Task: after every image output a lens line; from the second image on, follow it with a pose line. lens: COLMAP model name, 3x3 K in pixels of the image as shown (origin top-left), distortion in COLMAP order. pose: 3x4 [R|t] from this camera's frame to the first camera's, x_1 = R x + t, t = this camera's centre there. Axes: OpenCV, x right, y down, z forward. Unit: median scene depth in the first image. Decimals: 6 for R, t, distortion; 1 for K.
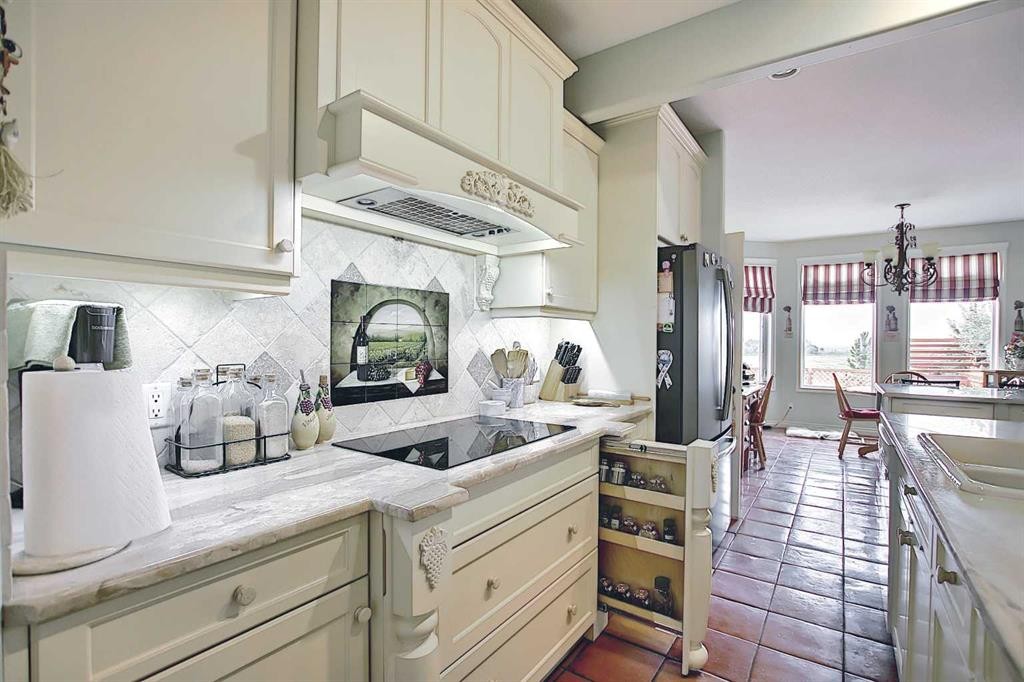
lens RADIAL K [[472.9, 0, 513.8], [0, 472.9, 348.3], [0, 0, 1]] dist [-0.034675, 0.004467]
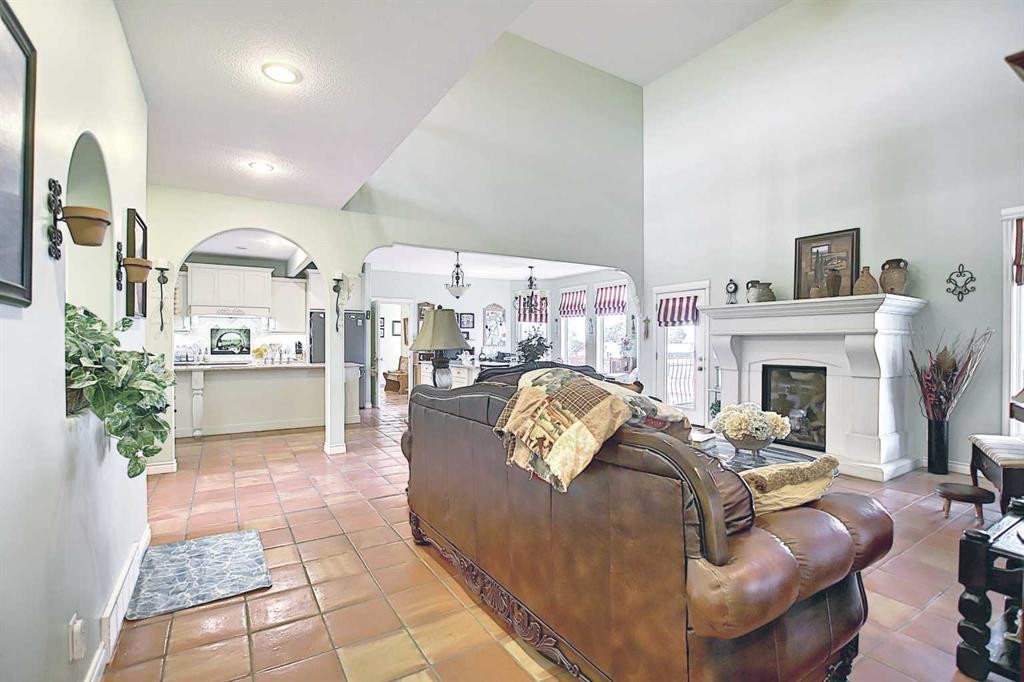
lens RADIAL K [[472.9, 0, 514.8], [0, 472.9, 340.8], [0, 0, 1]] dist [-0.034675, 0.004467]
pose [[0.919839, -0.001222, -0.392294, 3.760529], [-0.003786, 0.999921, -0.011991, 0.022302], [0.392278, 0.012515, 0.919762, -1.890515]]
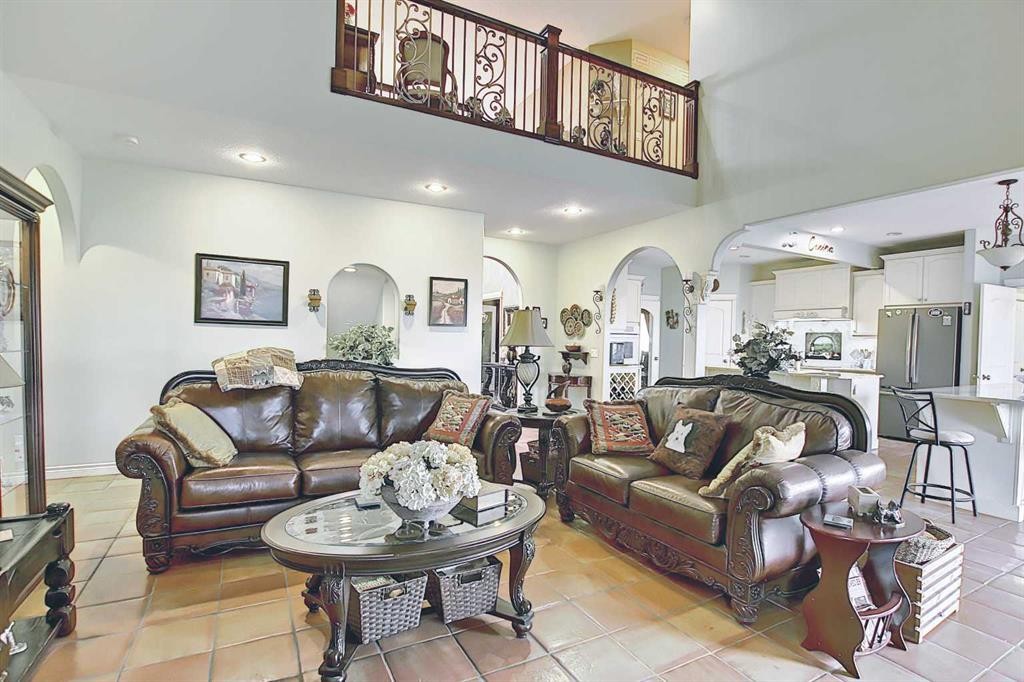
lens RADIAL K [[499.4, 0, 513.9], [0, 499.4, 355.1], [0, 0, 1]] dist [-0.030920, -0.000610]
pose [[-0.452754, 0.014052, -0.891525, 4.711873], [-0.036684, 0.998736, 0.034372, 0.017307], [0.890881, 0.048267, -0.451666, 0.531219]]
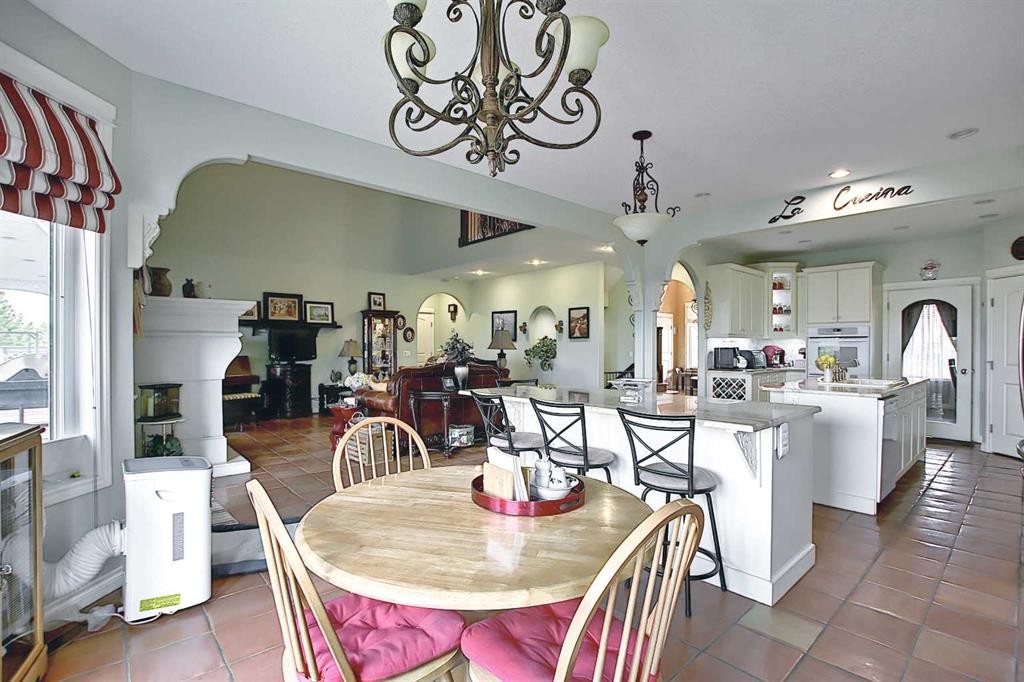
lens RADIAL K [[472.9, 0, 512.3], [0, 472.9, 347.6], [0, 0, 1]] dist [-0.034675, 0.004467]
pose [[-0.972821, -0.008858, 0.231389, 1.887649], [-0.004473, 0.999800, 0.019469, -0.032570], [-0.231516, 0.017905, -0.972666, 3.182382]]
